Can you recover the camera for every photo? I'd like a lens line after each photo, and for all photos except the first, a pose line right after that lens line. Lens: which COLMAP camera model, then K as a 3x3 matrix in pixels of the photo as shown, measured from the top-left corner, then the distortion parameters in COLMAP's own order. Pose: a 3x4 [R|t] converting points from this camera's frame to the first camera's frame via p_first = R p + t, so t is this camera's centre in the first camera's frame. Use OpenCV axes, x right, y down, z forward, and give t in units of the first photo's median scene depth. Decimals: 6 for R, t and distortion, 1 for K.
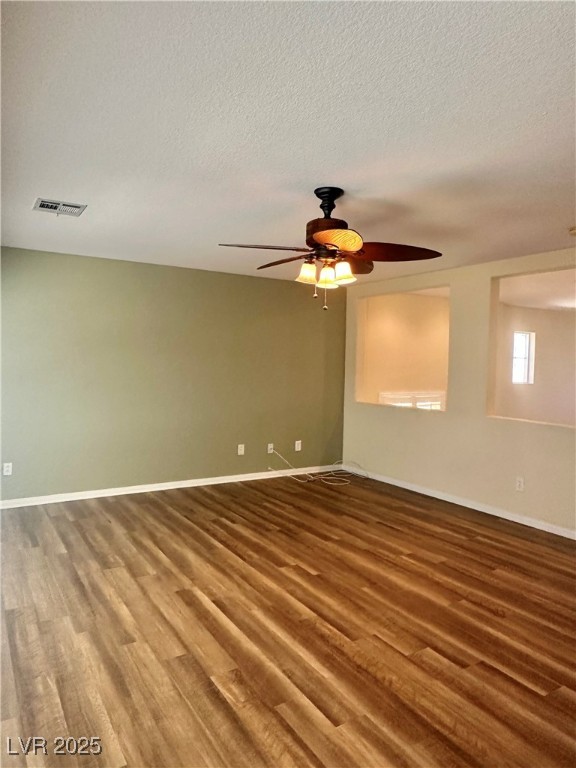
lens RADIAL K [[519.7, 0, 288.0], [0, 519.7, 384.0], [0, 0, 1]] dist [-0.010473, 0.001607]
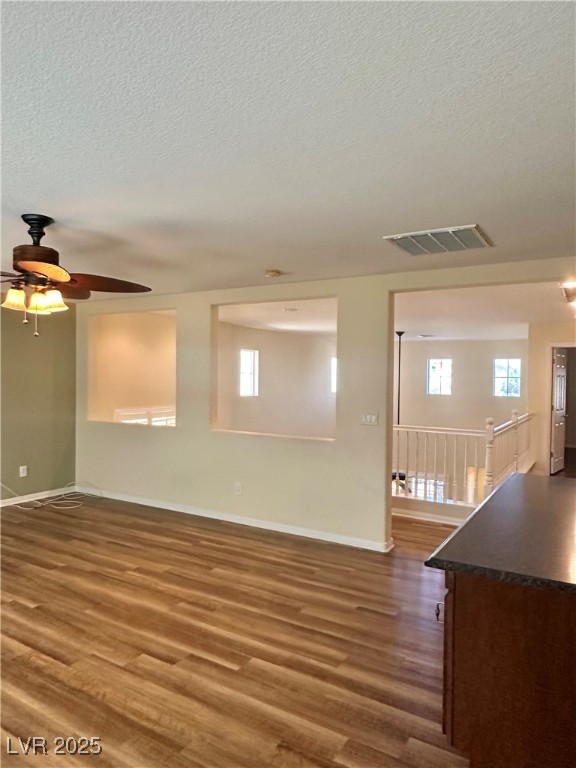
lens RADIAL K [[519.7, 0, 288.0], [0, 519.7, 384.0], [0, 0, 1]] dist [-0.010473, 0.001607]
pose [[0.890760, -0.018374, 0.454103, 0.048387], [0.026797, 0.999567, -0.012119, -0.027517], [-0.453684, 0.022964, 0.890867, -0.094494]]
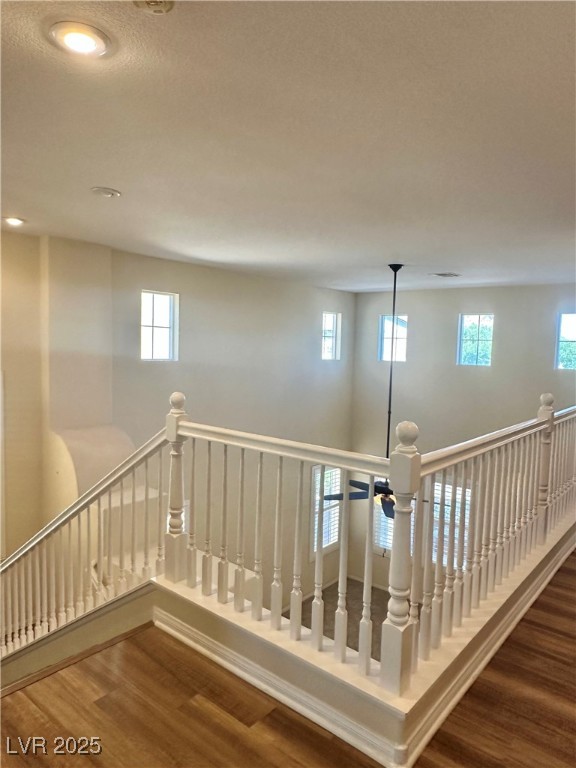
lens RADIAL K [[519.7, 0, 288.0], [0, 519.7, 384.0], [0, 0, 1]] dist [-0.010473, 0.001607]
pose [[0.950846, -0.020674, 0.308972, 1.013900], [0.008098, 0.999088, 0.041932, 0.008691], [-0.309557, -0.037369, 0.950146, 0.557133]]
